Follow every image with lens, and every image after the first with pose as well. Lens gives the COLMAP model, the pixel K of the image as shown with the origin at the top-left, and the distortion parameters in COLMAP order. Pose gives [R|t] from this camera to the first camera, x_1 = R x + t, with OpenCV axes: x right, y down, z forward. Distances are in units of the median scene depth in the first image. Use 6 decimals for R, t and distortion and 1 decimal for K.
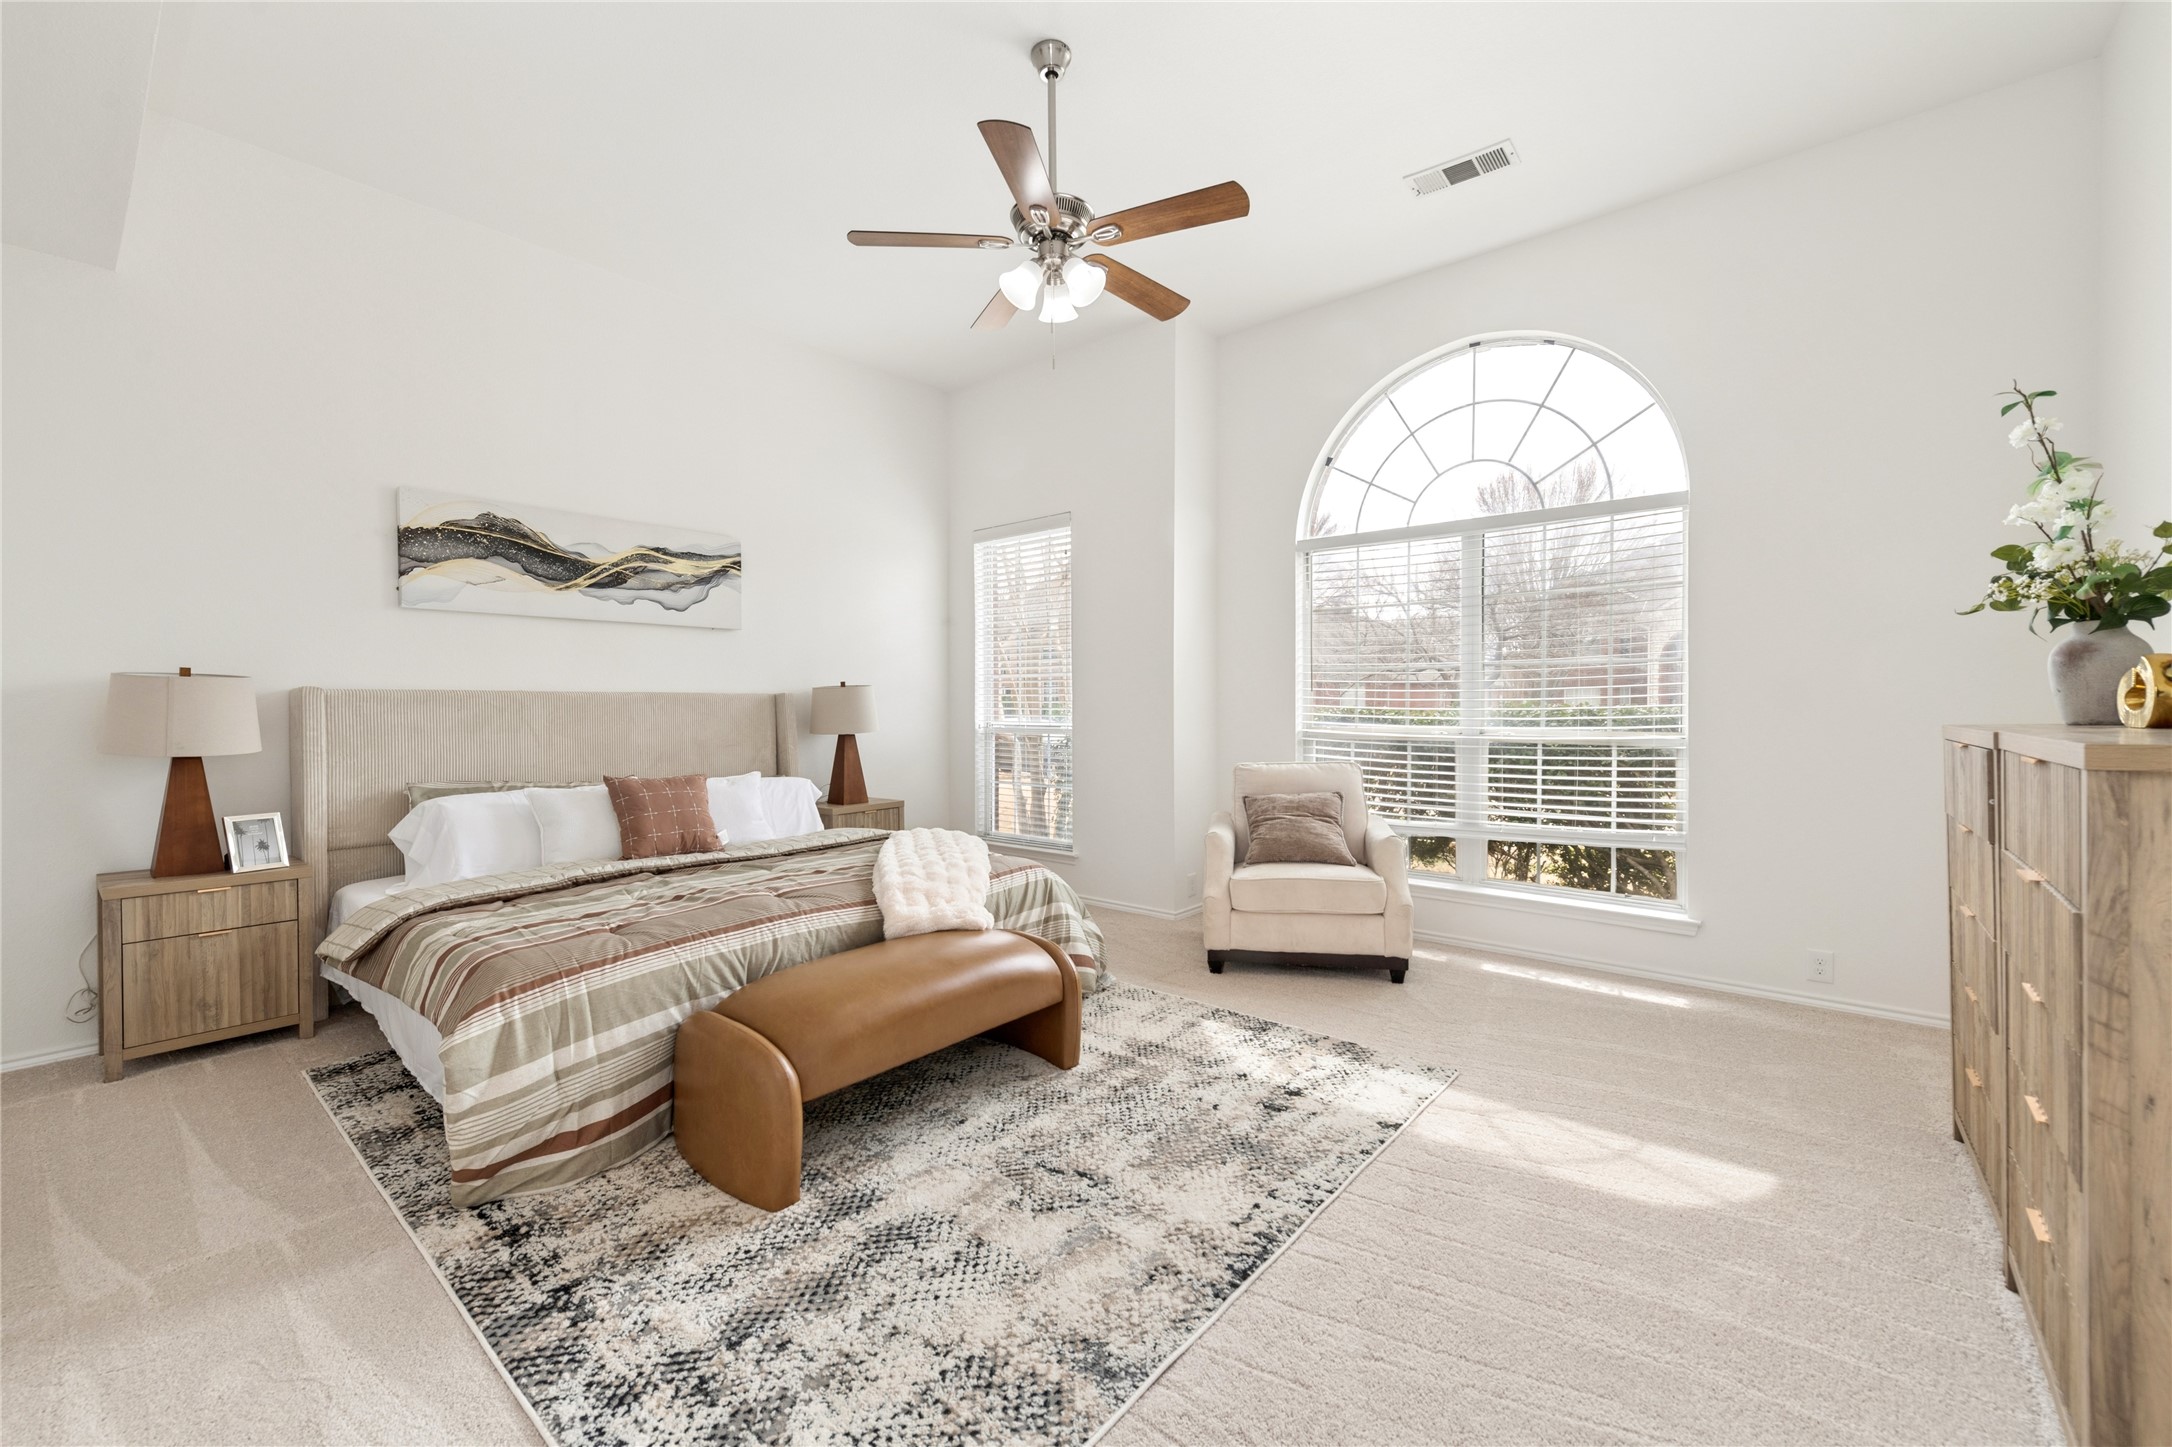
lens RADIAL K [[862.1, 0, 1082.6], [0, 862.1, 705.6], [0, 0, 1]] dist [0.008550, -0.000557]
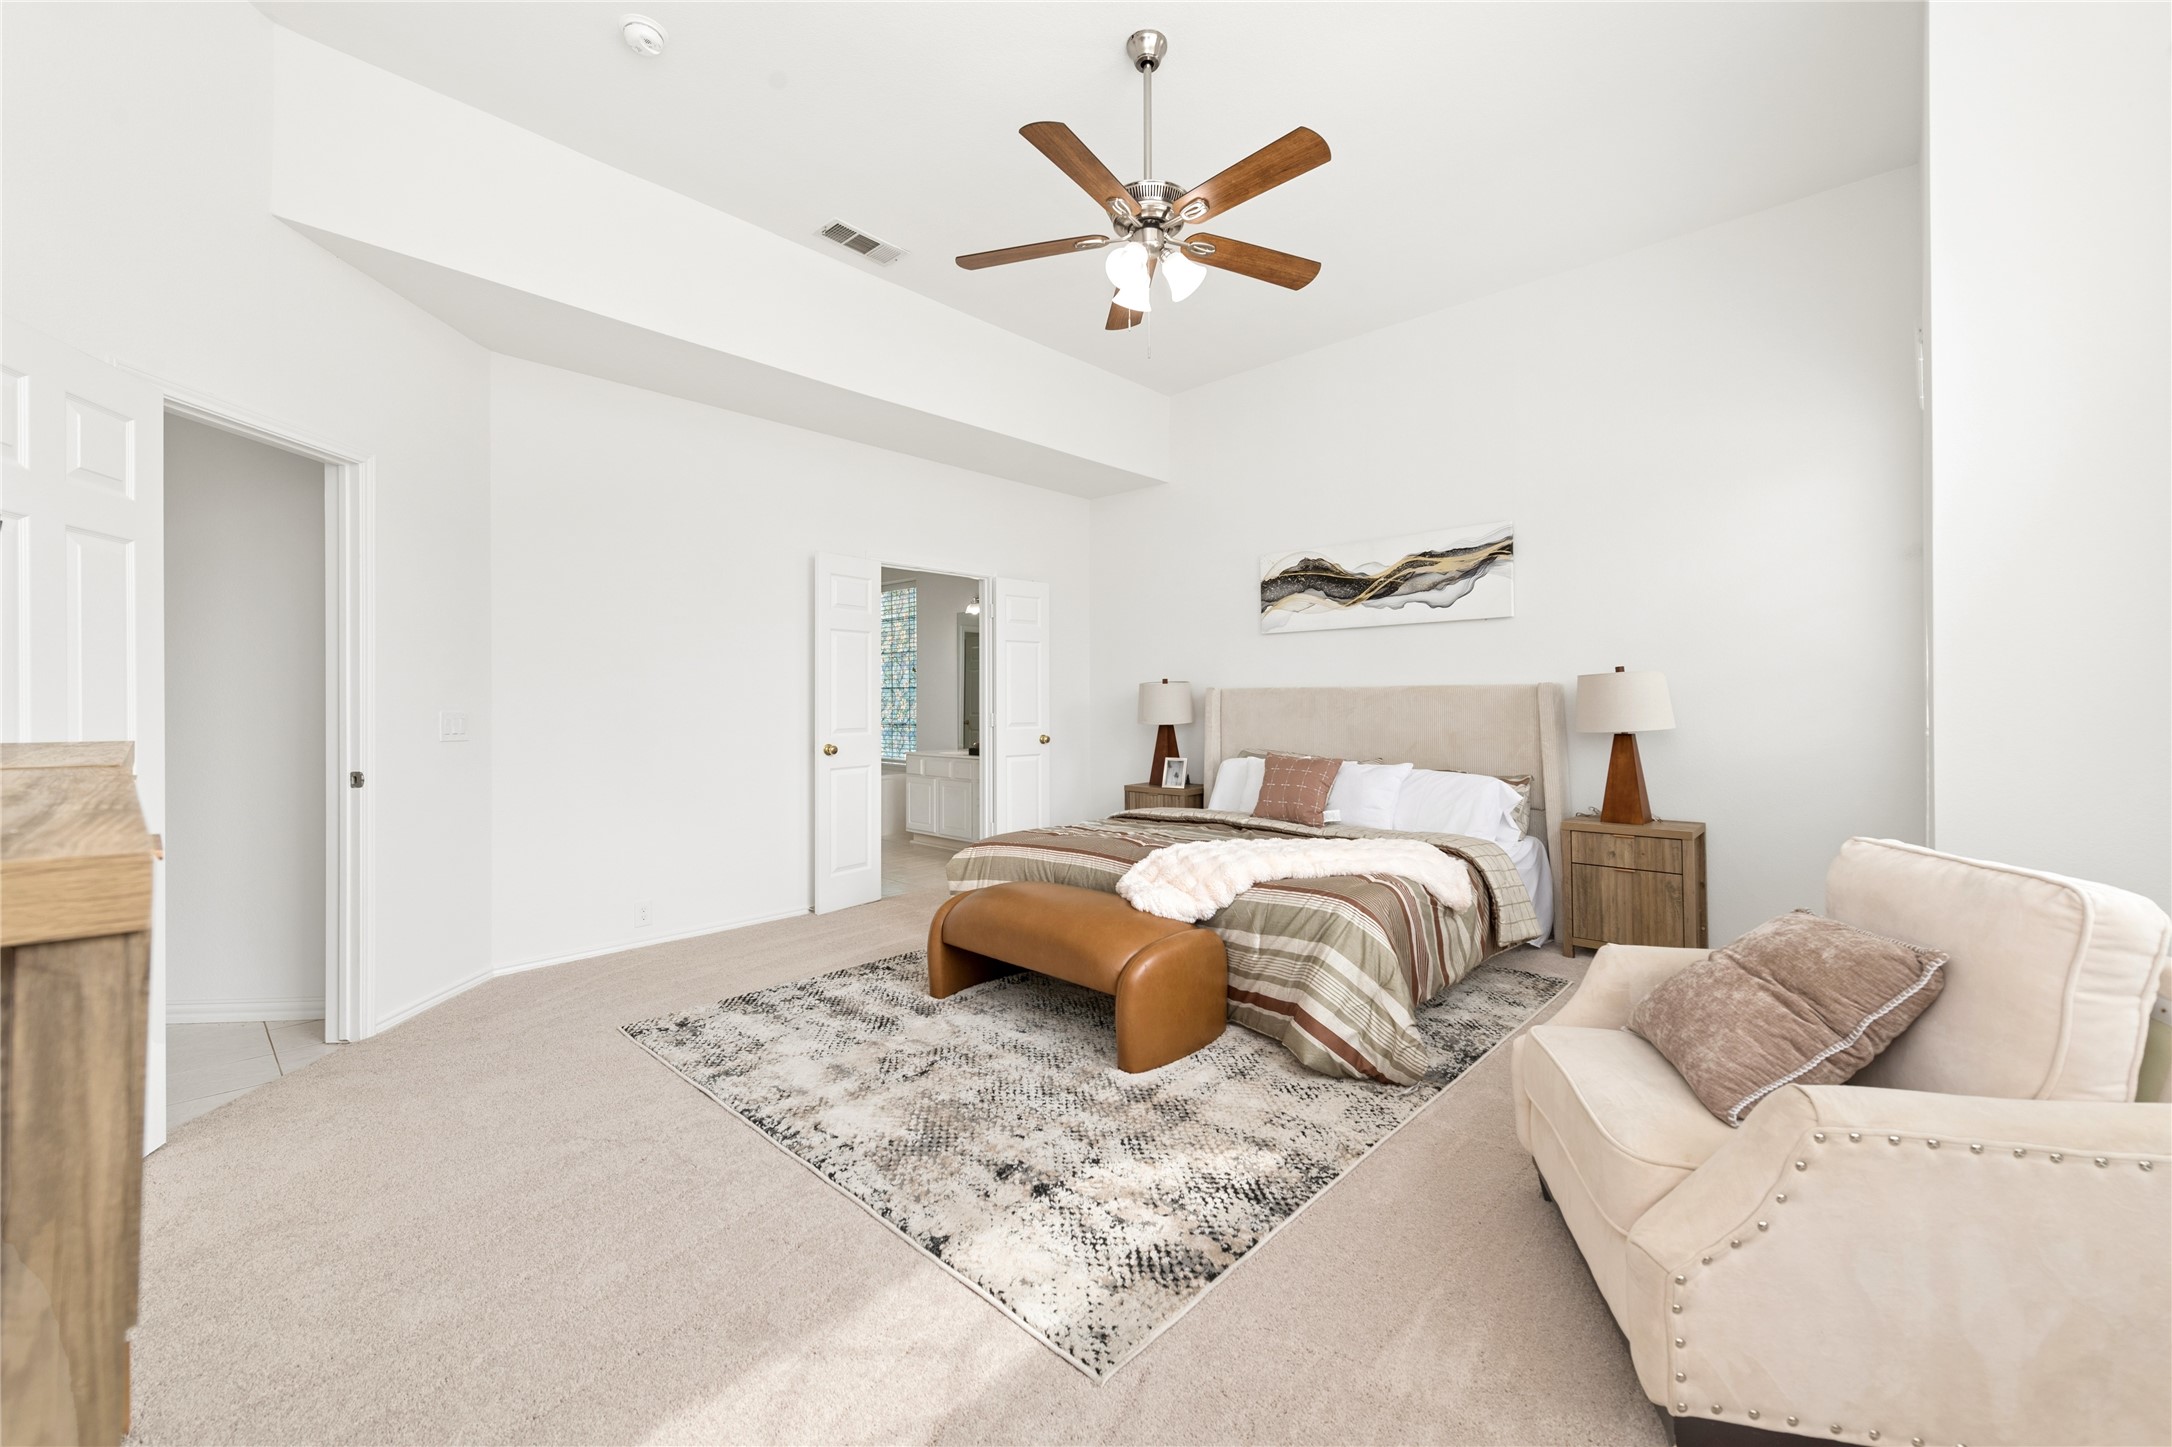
lens RADIAL K [[862.1, 0, 1105.0], [0, 862.1, 696.4], [0, 0, 1]] dist [0.008550, -0.000557]
pose [[-0.038041, 0.003340, -0.999271, 0.935509], [0.007415, 0.999968, 0.003060, -0.011814], [0.999249, -0.007294, -0.038065, 0.978482]]
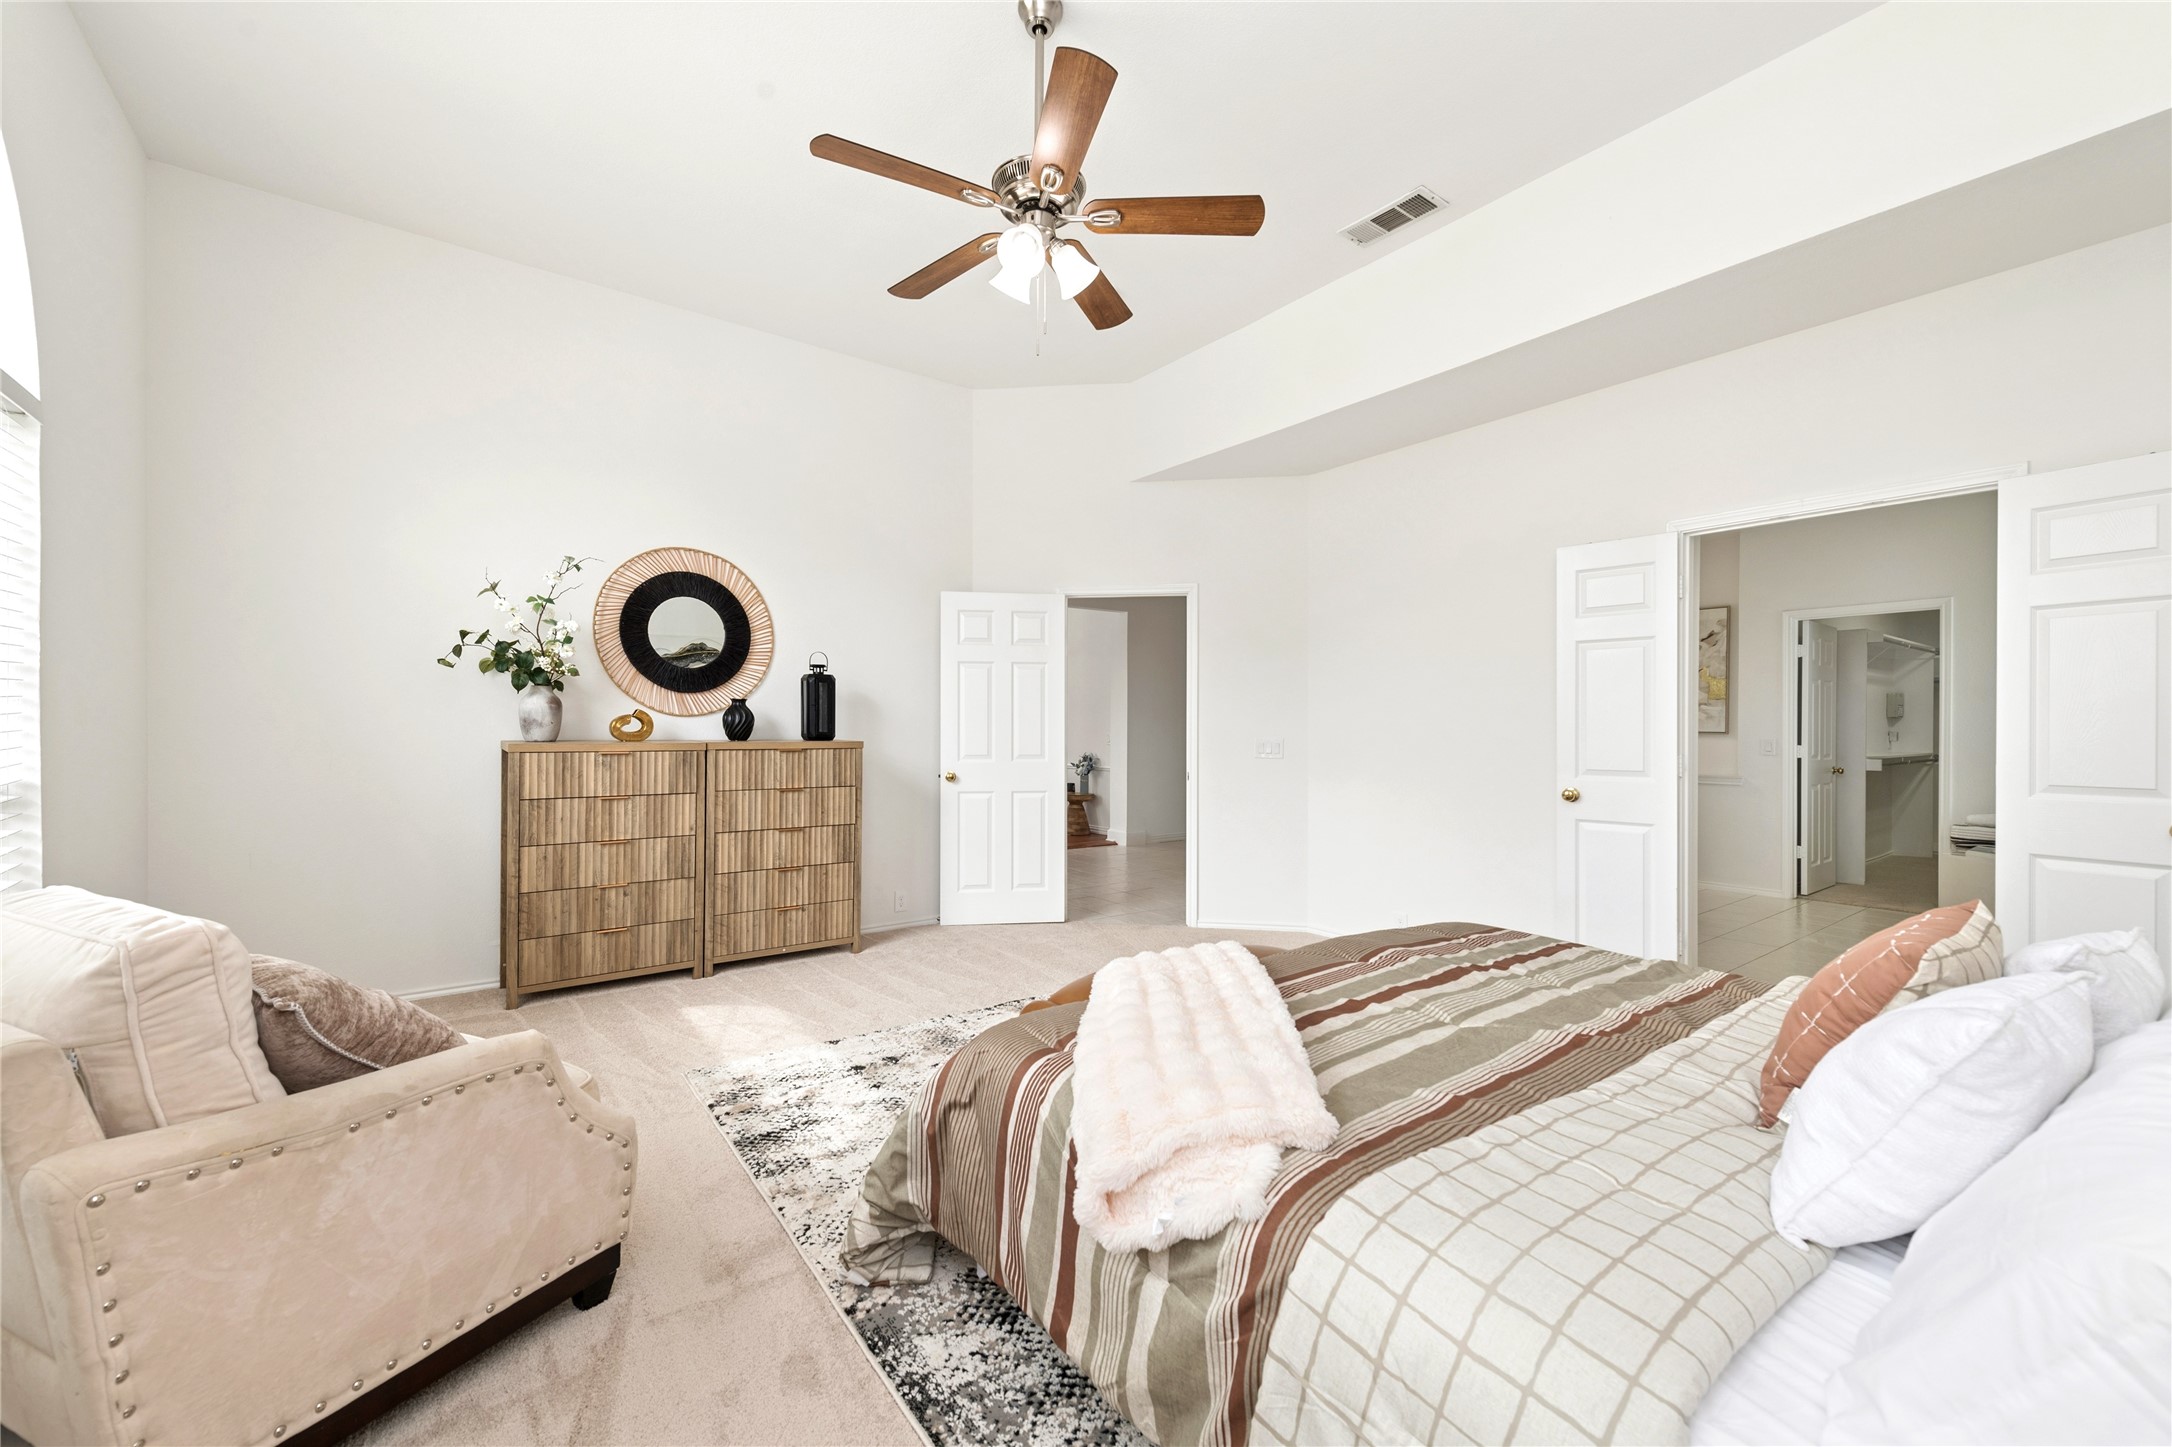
lens RADIAL K [[862.1, 0, 1078.0], [0, 862.1, 739.4], [0, 0, 1]] dist [0.008550, -0.000557]
pose [[-0.971585, 0.003793, 0.236660, -0.287830], [0.004408, 0.999988, 0.002069, 0.002712], [-0.236649, 0.003054, -0.971590, 1.845228]]
